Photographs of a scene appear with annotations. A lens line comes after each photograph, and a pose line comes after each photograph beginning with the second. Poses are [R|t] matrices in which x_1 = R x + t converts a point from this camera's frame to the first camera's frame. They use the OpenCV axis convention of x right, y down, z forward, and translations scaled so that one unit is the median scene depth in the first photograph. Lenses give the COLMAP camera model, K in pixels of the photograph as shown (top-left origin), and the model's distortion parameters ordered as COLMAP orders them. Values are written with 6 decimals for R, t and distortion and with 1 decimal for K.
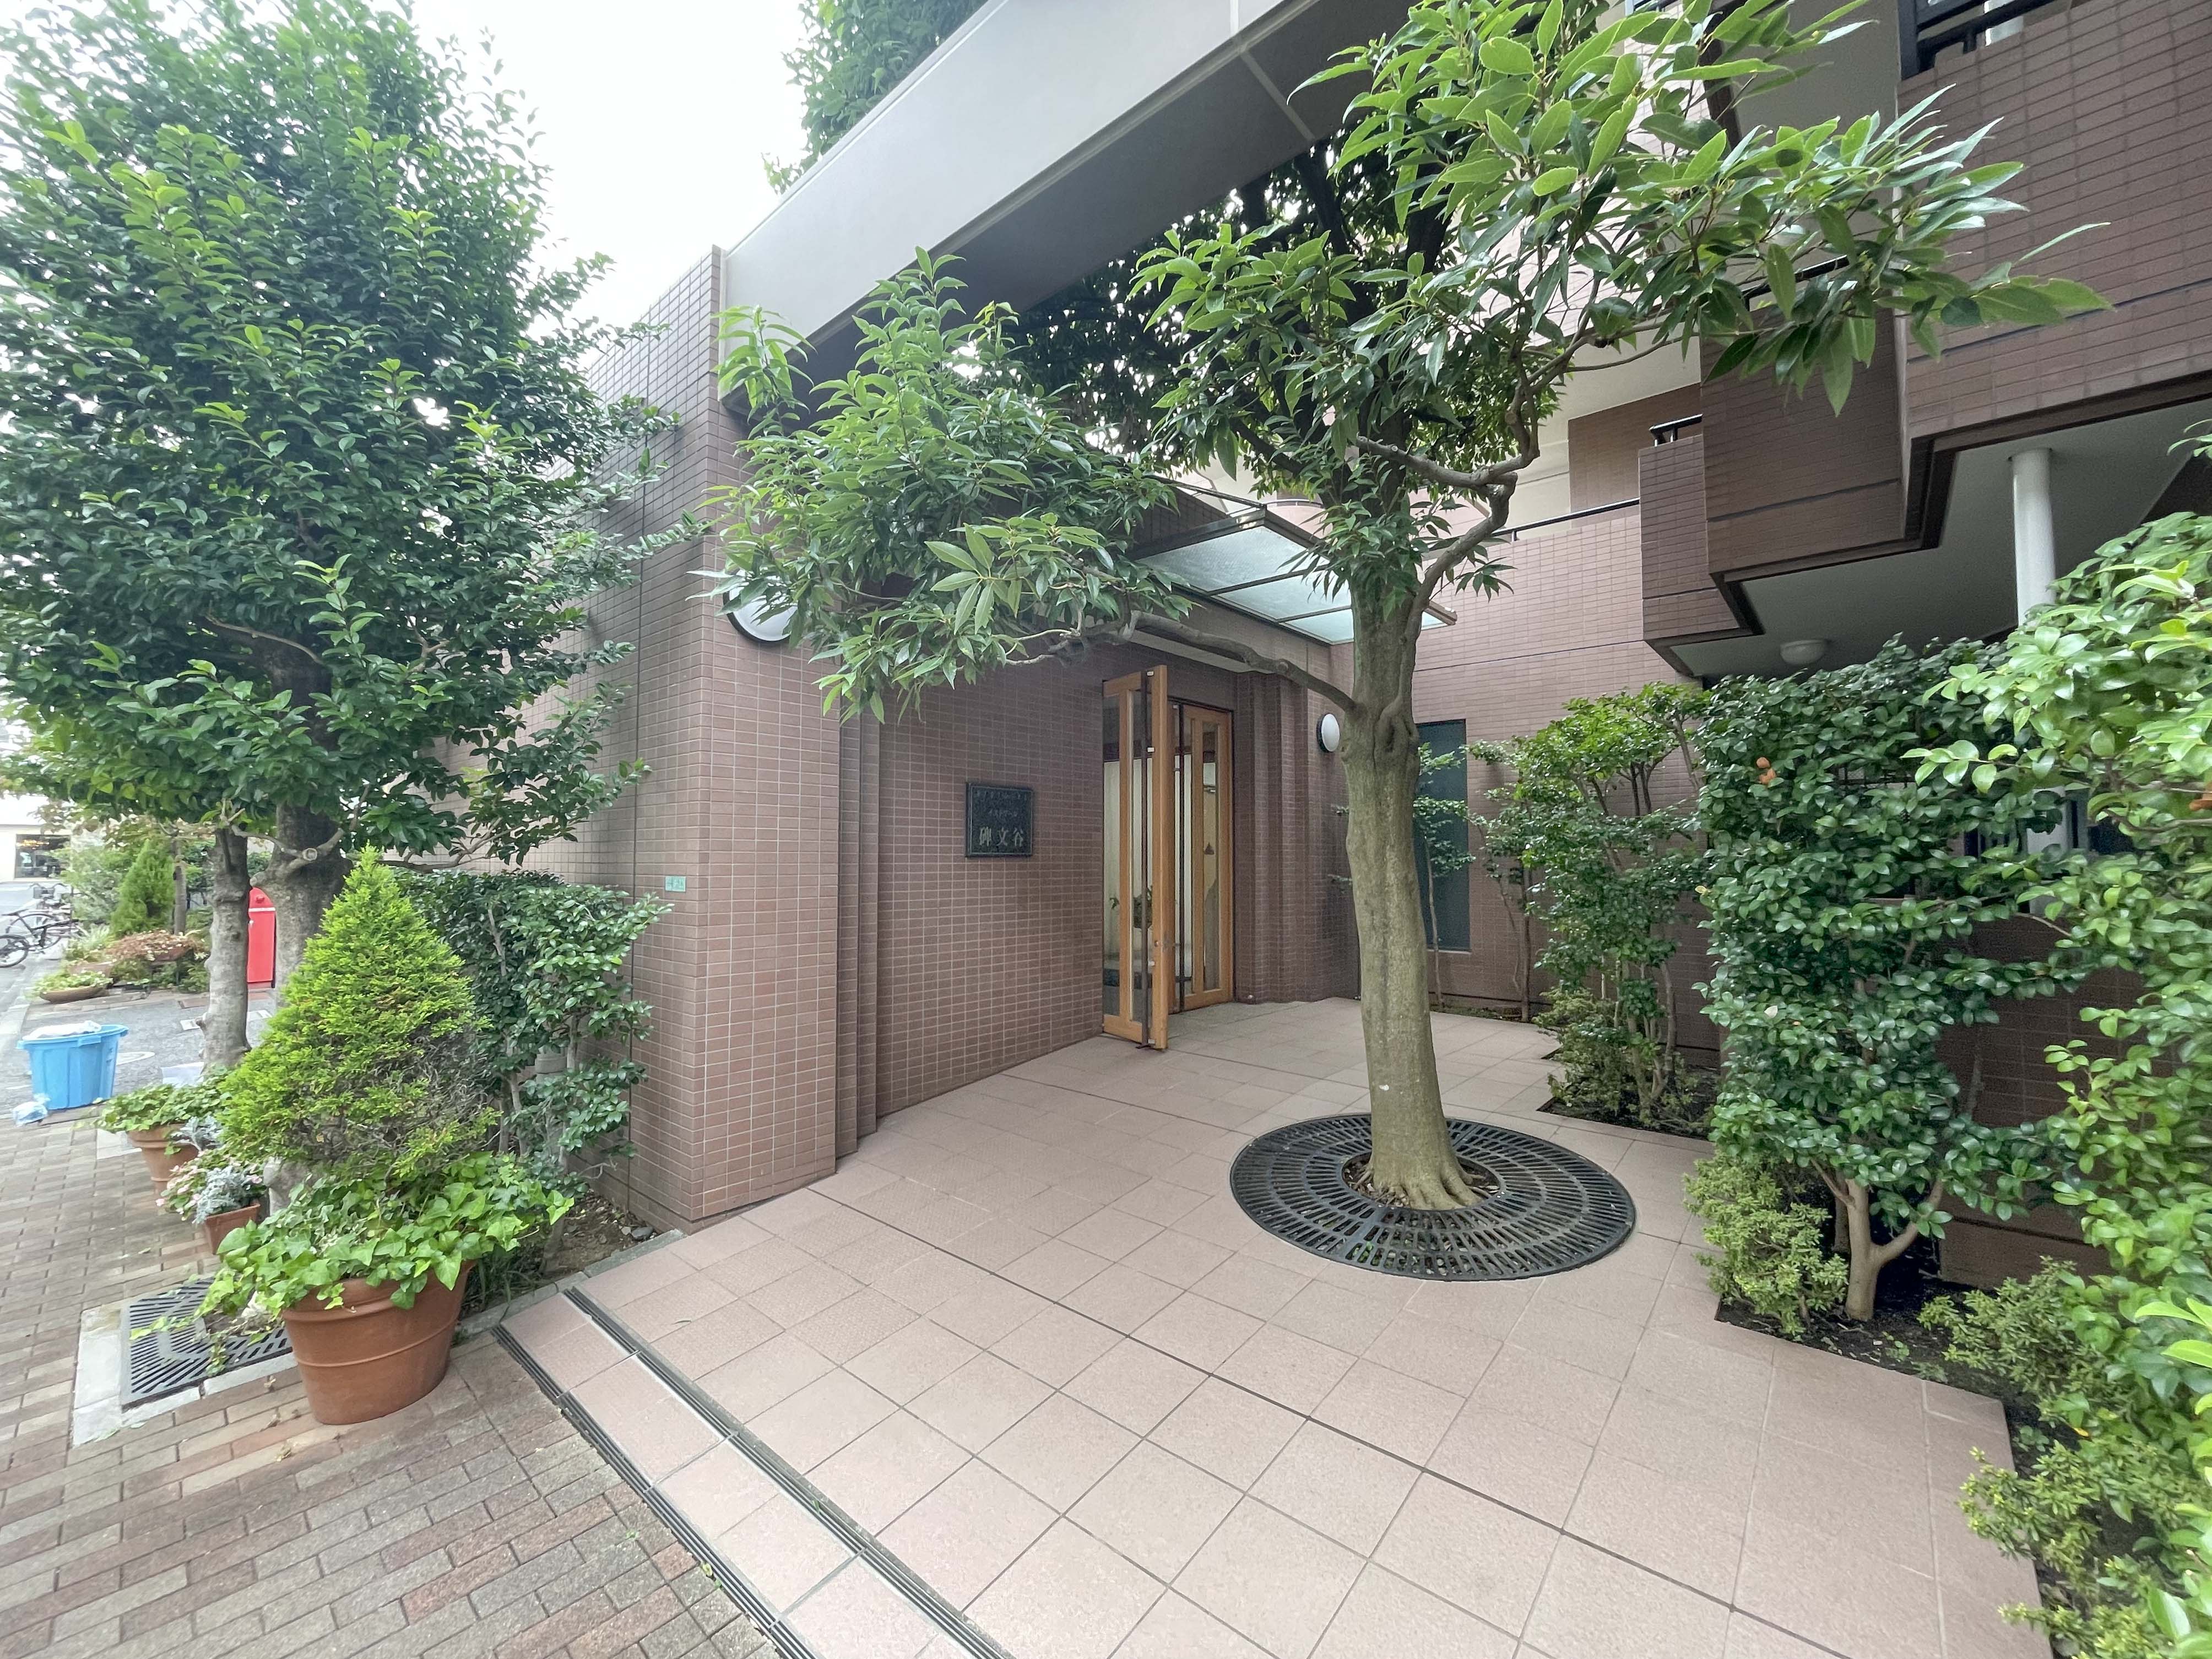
lens RADIAL K [[903.3, 0, 1106.0], [0, 903.3, 829.5], [0, 0, 1]] dist [-0.000776, -0.000451]
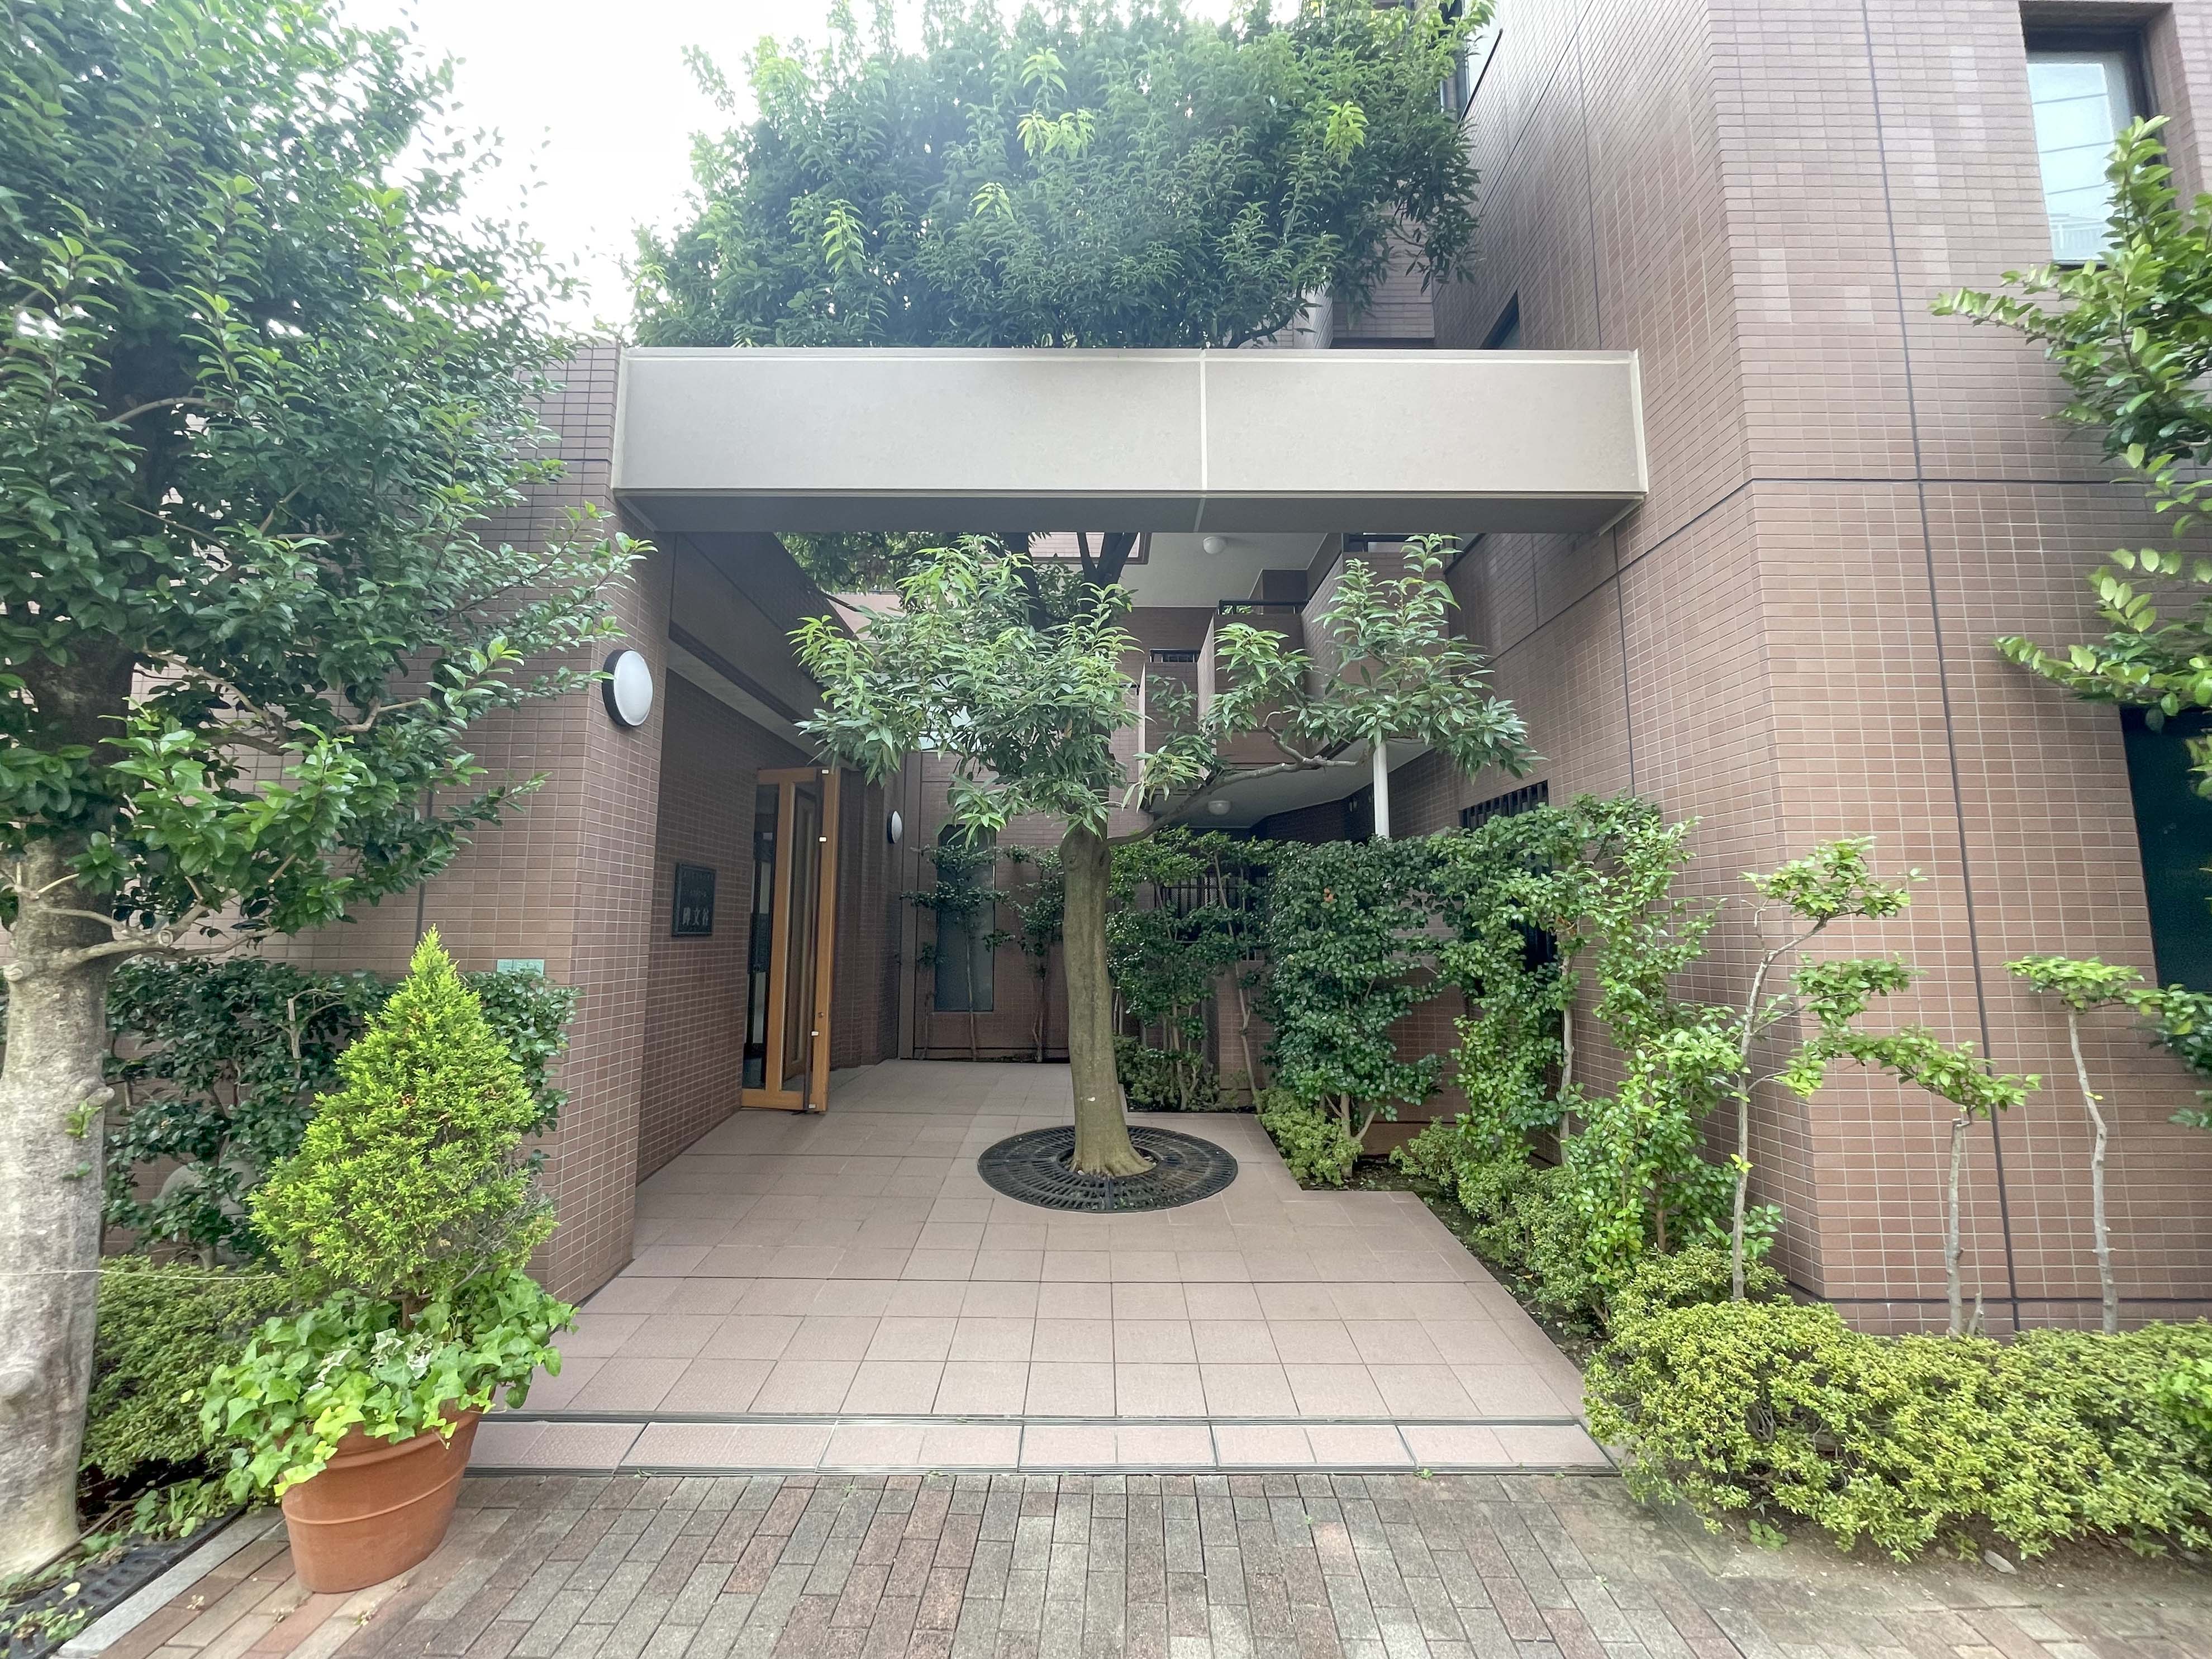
lens RADIAL K [[924.9, 0, 1102.5], [0, 924.9, 819.5], [0, 0, 1]] dist [0.000500, -0.000349]
pose [[0.750110, 0.082756, 0.656114, -0.980516], [-0.024129, 0.994904, -0.097902, -0.019351], [-0.660872, 0.057606, 0.748284, -0.201155]]
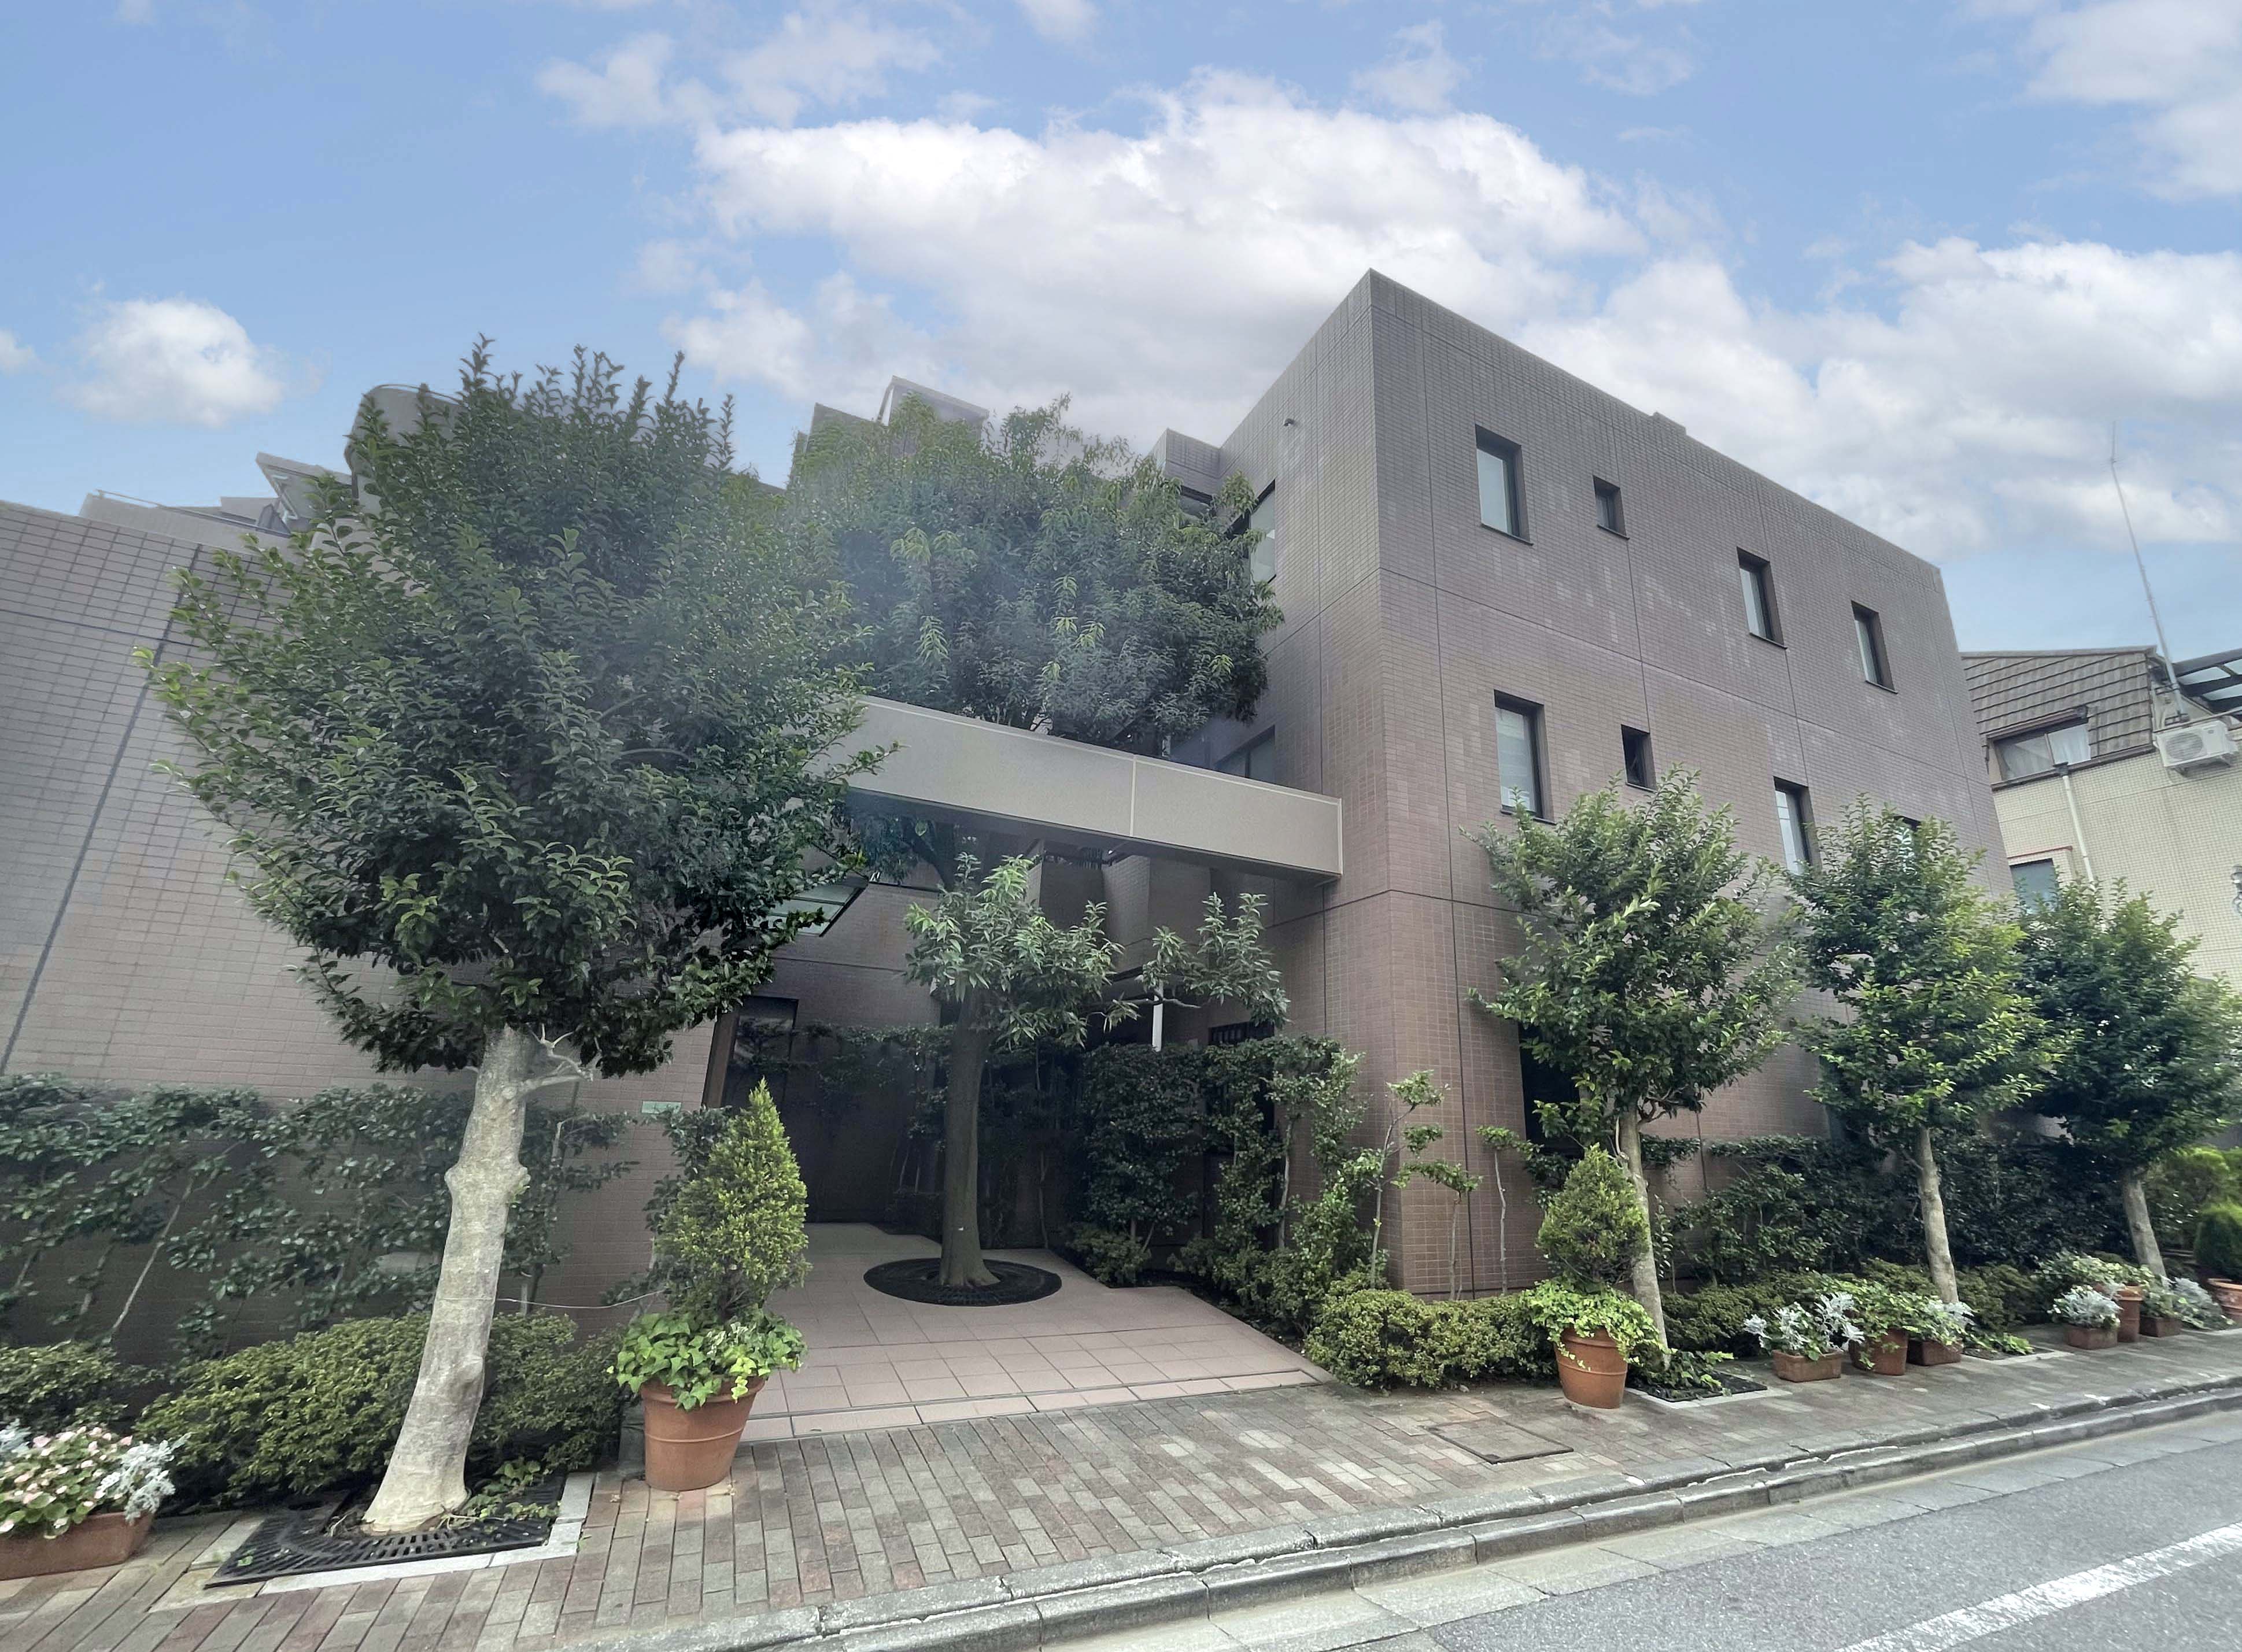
lens RADIAL K [[961.7, 0, 1174.8], [0, 961.7, 831.6], [0, 0, 1]] dist [-0.000819, 0.000253]
pose [[0.372801, 0.284597, 0.883190, -2.281697], [-0.065296, 0.957491, -0.280977, 0.030219], [-0.925611, 0.047079, 0.375536, -0.342870]]
